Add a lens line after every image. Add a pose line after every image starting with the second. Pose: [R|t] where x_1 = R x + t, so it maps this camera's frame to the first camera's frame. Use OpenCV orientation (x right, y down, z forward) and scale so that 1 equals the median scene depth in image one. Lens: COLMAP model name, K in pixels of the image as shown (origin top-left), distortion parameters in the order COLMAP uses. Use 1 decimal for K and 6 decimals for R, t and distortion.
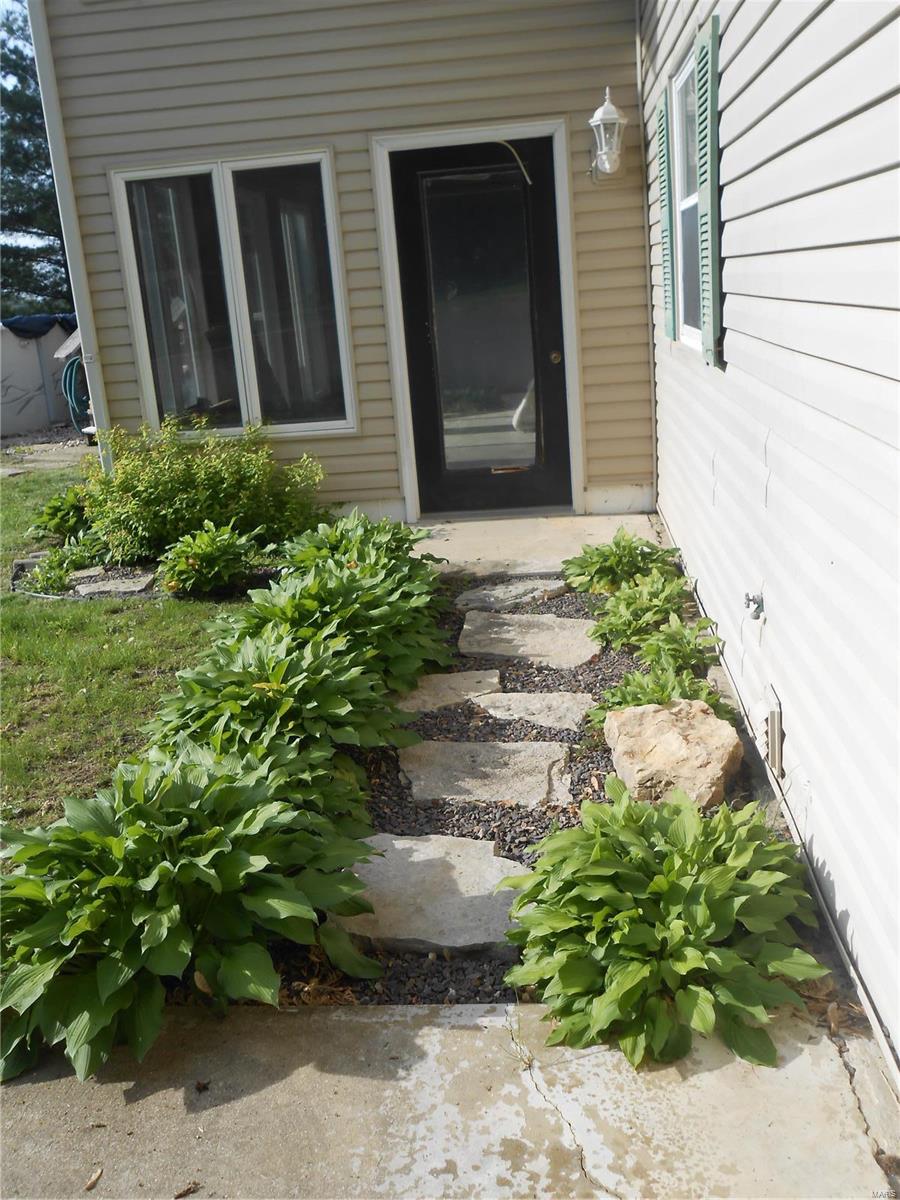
lens RADIAL K [[1168.9, 0, 452.8], [0, 1168.9, 605.8], [0, 0, 1]] dist [-0.011665, 0.000000]
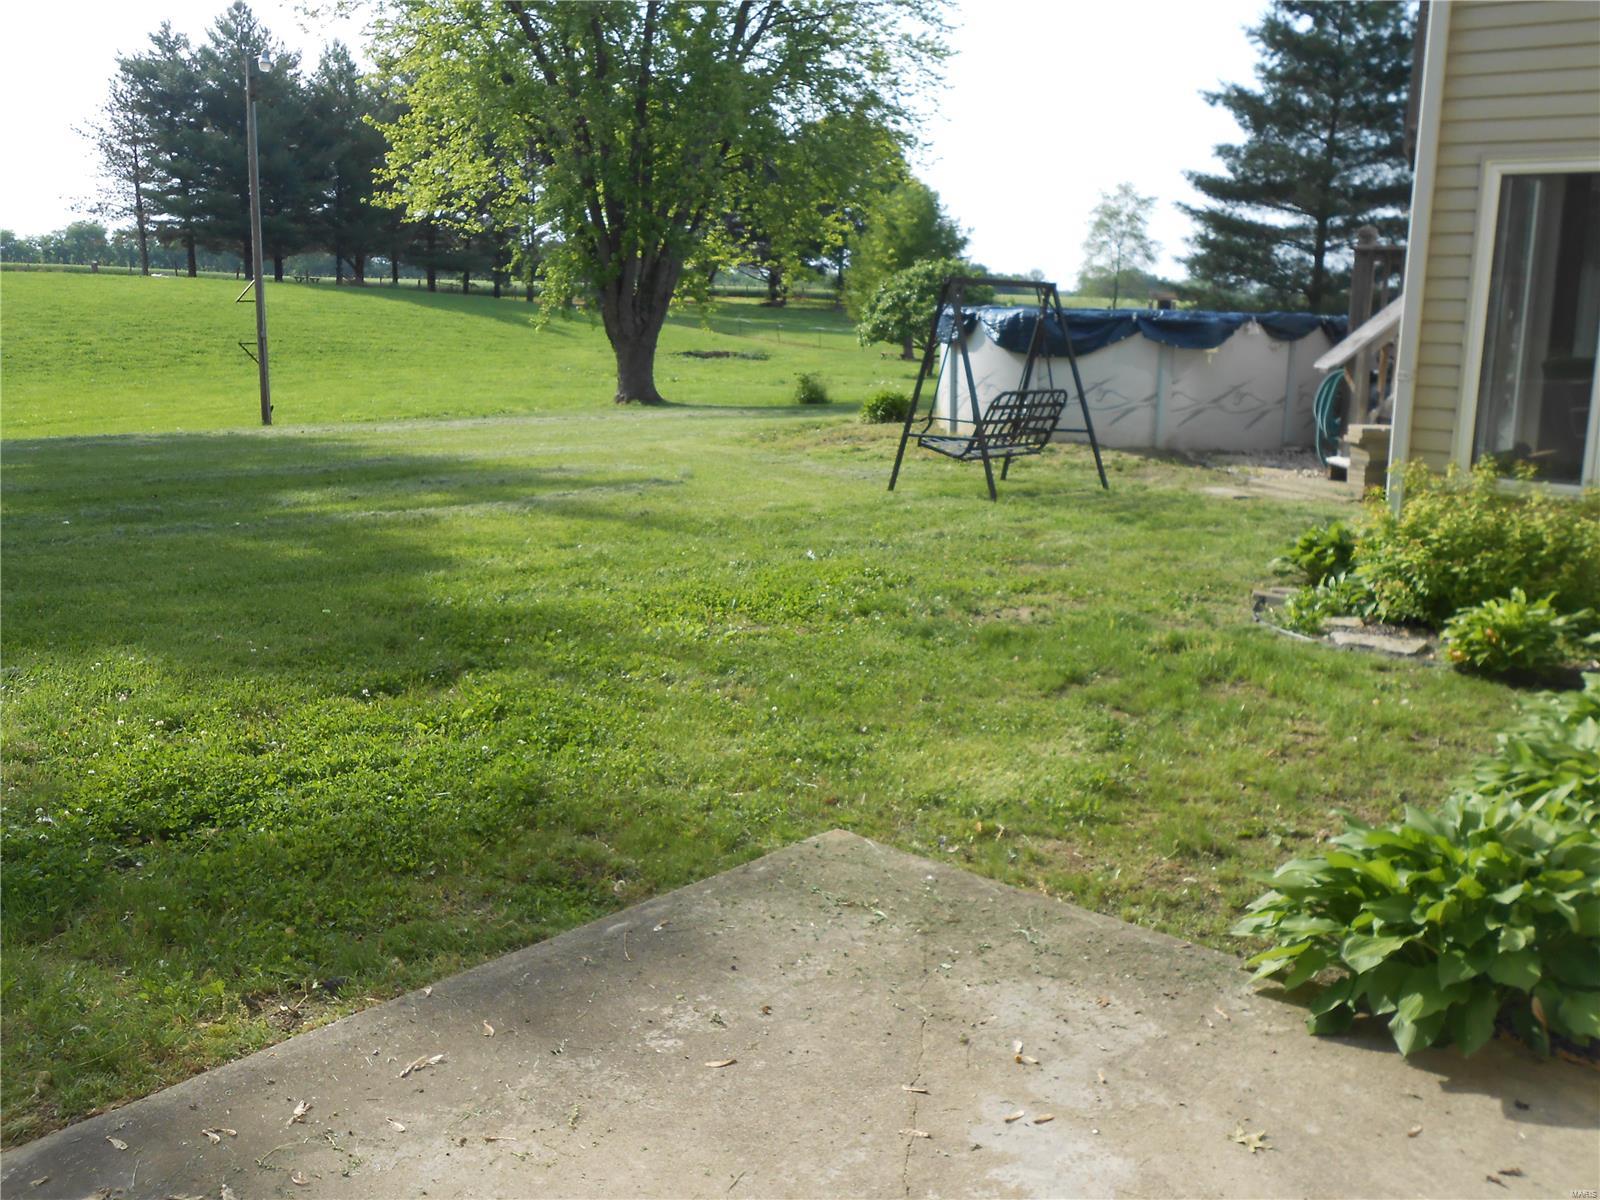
lens RADIAL K [[1558.5, 0, 789.5], [0, 1558.5, 603.3], [0, 0, 1]] dist [-0.011665, 0.000000]
pose [[0.814307, 0.209953, -0.541132, -0.033010], [-0.242205, 0.970152, 0.011933, 0.045015], [0.527485, 0.121347, 0.840853, -0.172732]]
